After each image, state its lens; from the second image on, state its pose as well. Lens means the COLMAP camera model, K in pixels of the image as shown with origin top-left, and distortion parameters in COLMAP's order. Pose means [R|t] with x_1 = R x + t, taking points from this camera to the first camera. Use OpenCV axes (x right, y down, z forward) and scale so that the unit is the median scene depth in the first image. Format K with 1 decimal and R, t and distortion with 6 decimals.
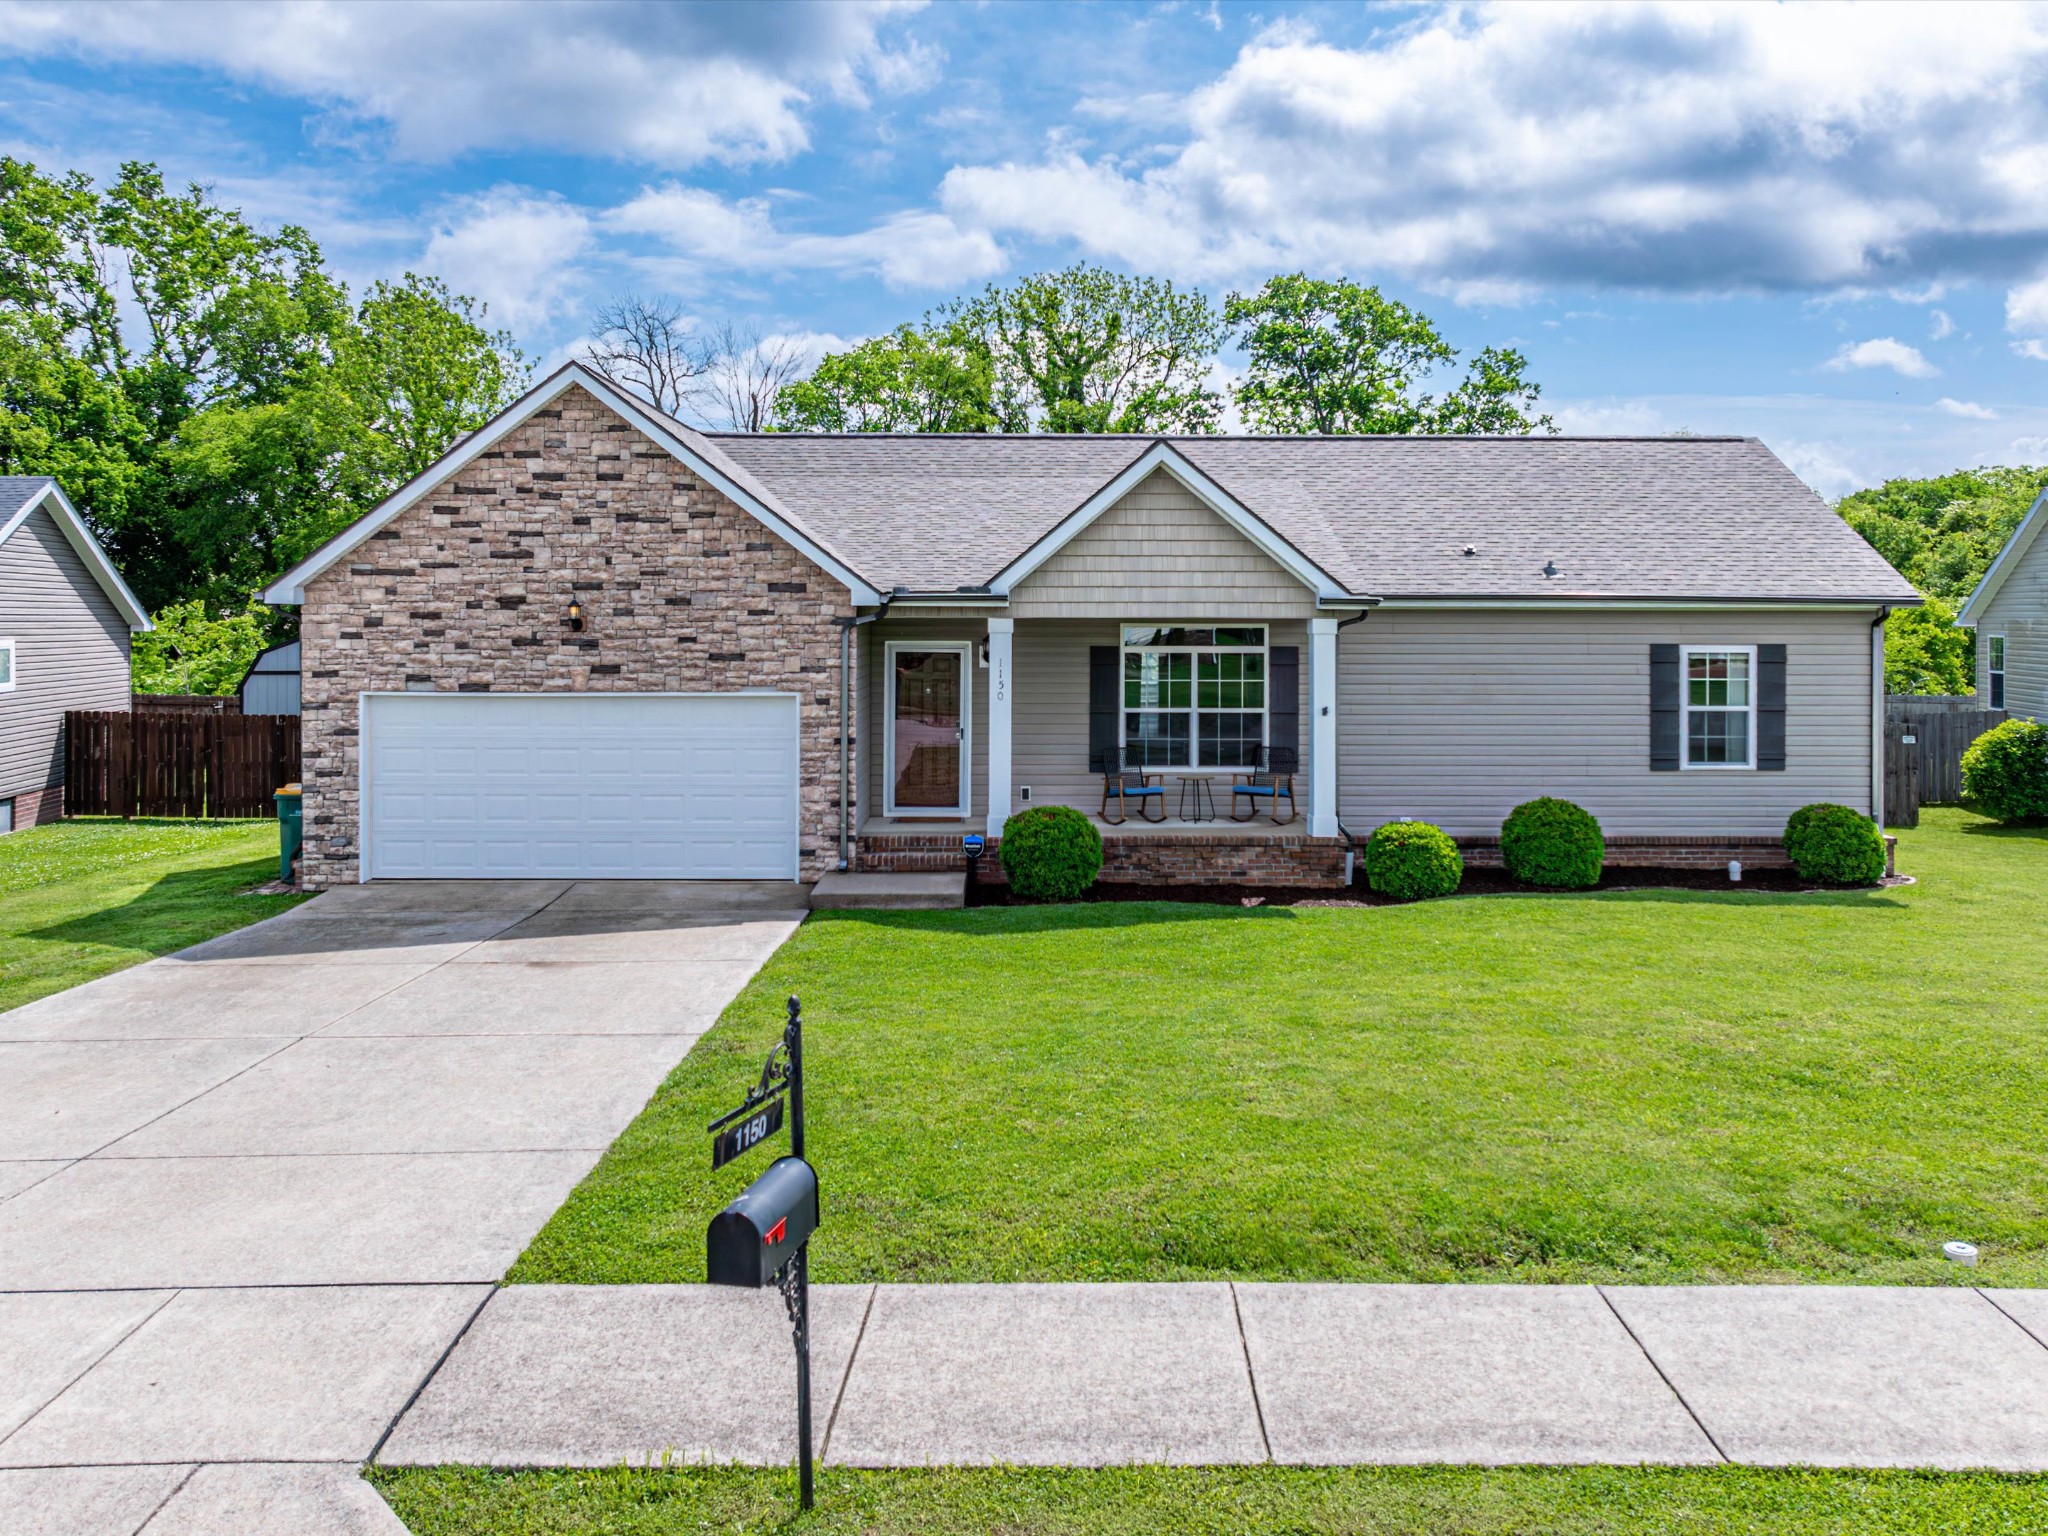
lens RADIAL K [[1931.4, 0, 1185.1], [0, 1931.4, 572.9], [0, 0, 1]] dist [0.018105, -0.031302]
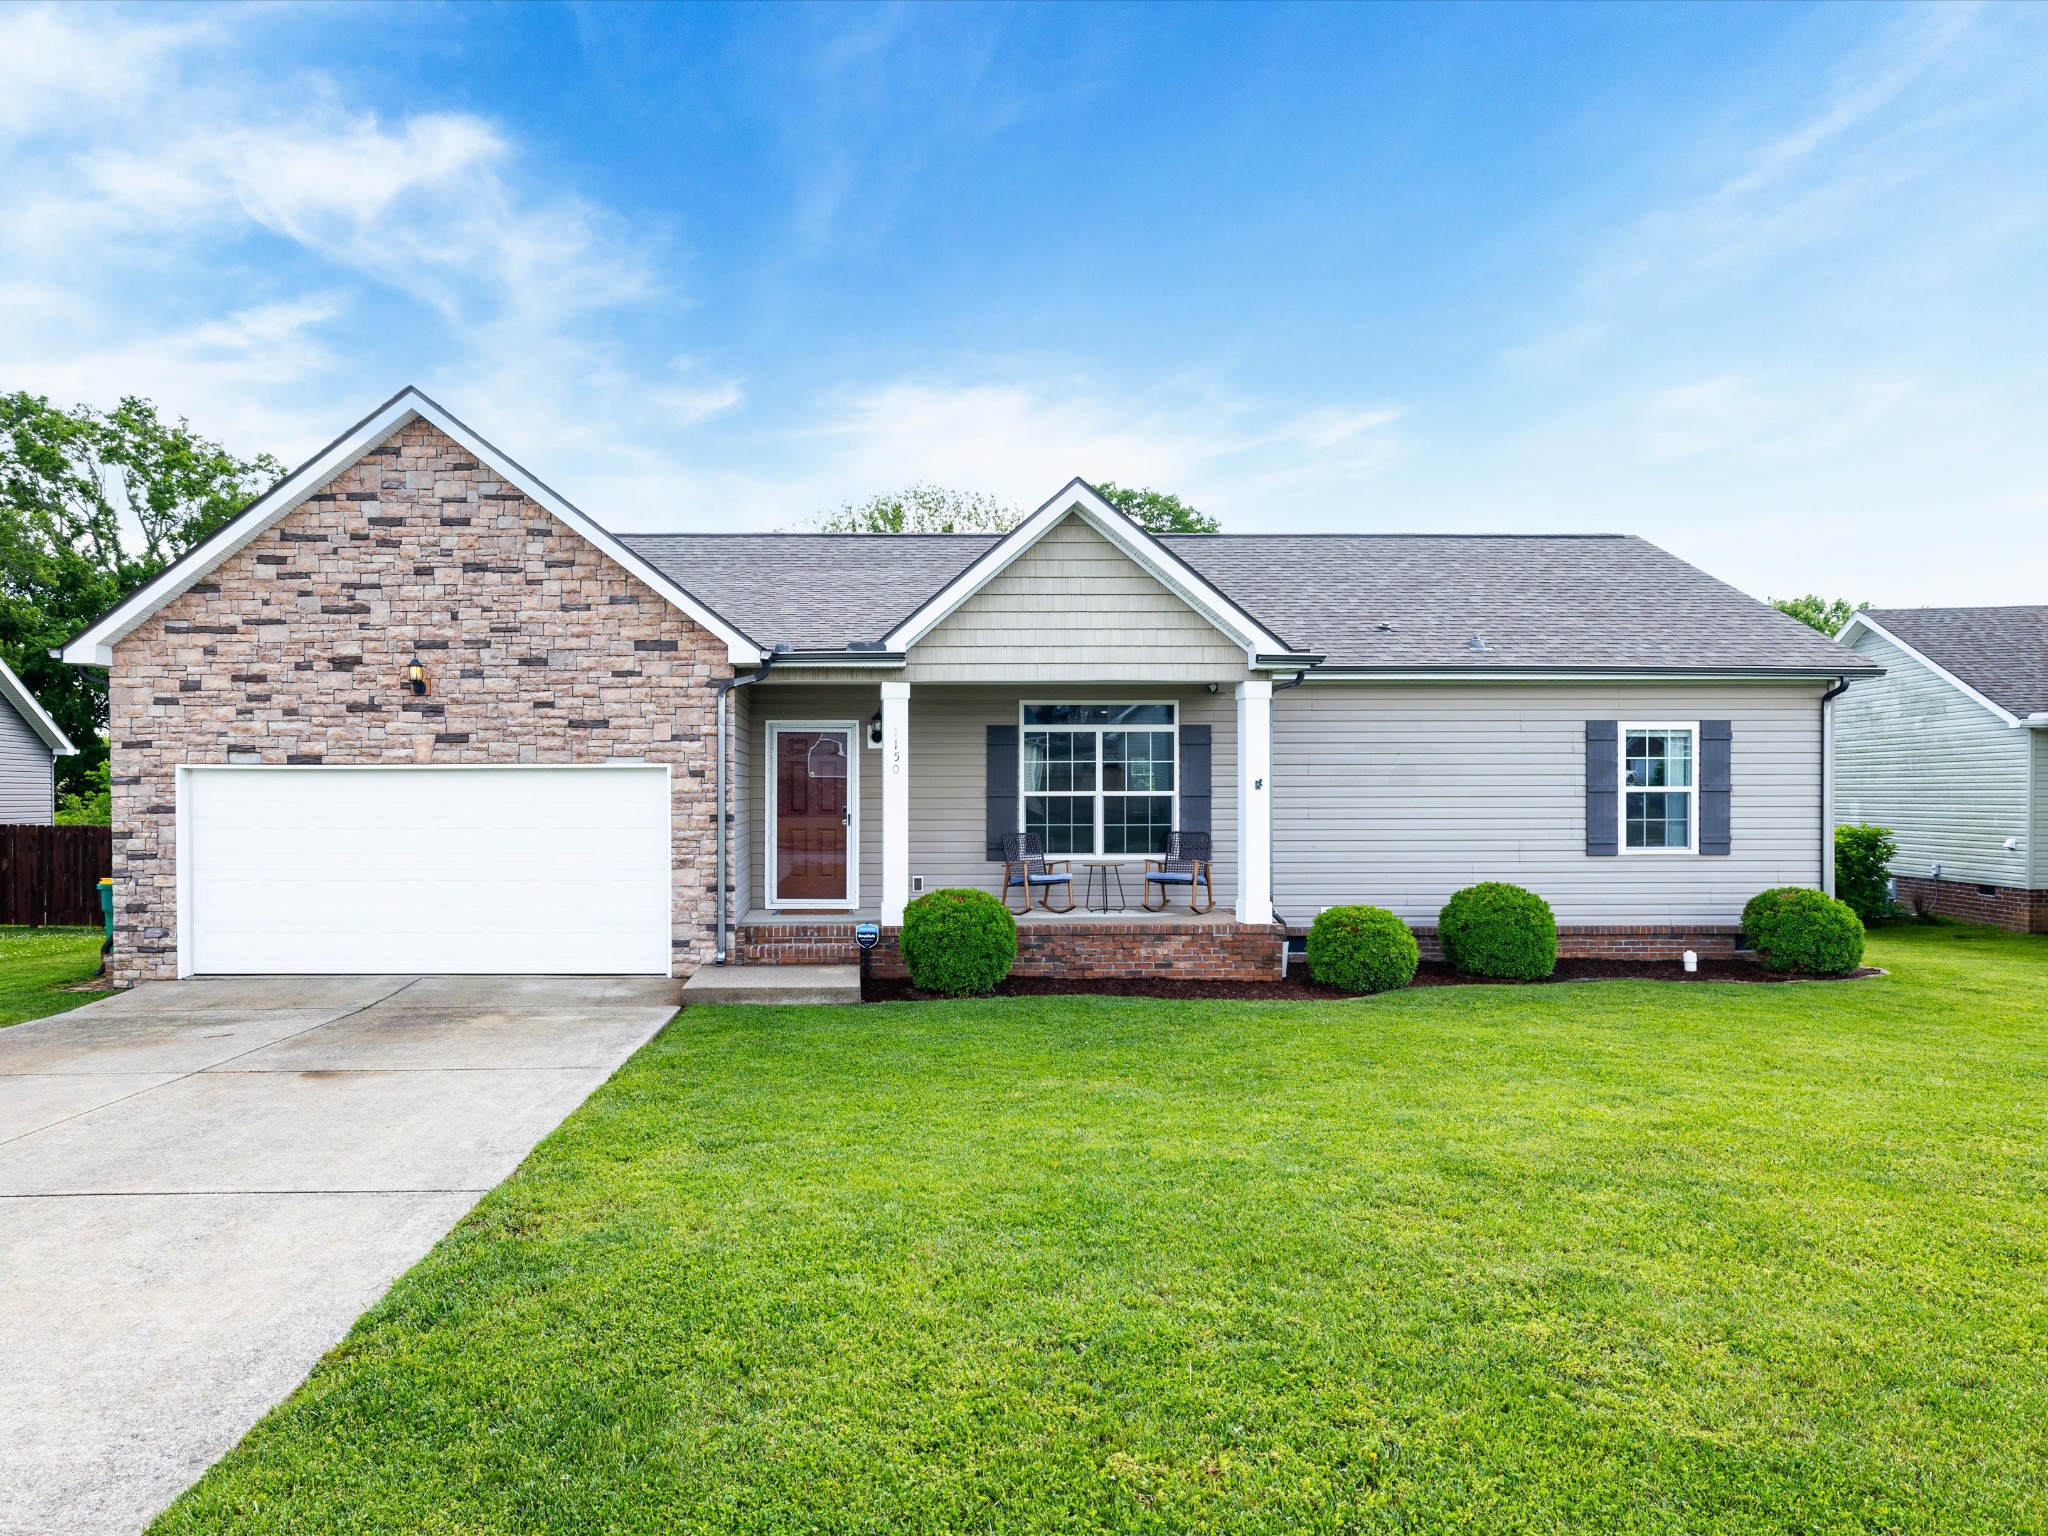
lens RADIAL K [[1490.3, 0, 1010.0], [0, 1490.3, 780.7], [0, 0, 1]] dist [-0.008510, 0.001341]
pose [[0.999915, -0.003239, 0.012662, -0.052224], [0.003051, 0.999885, 0.014822, 0.059784], [-0.012709, -0.014783, 0.999810, 0.312561]]
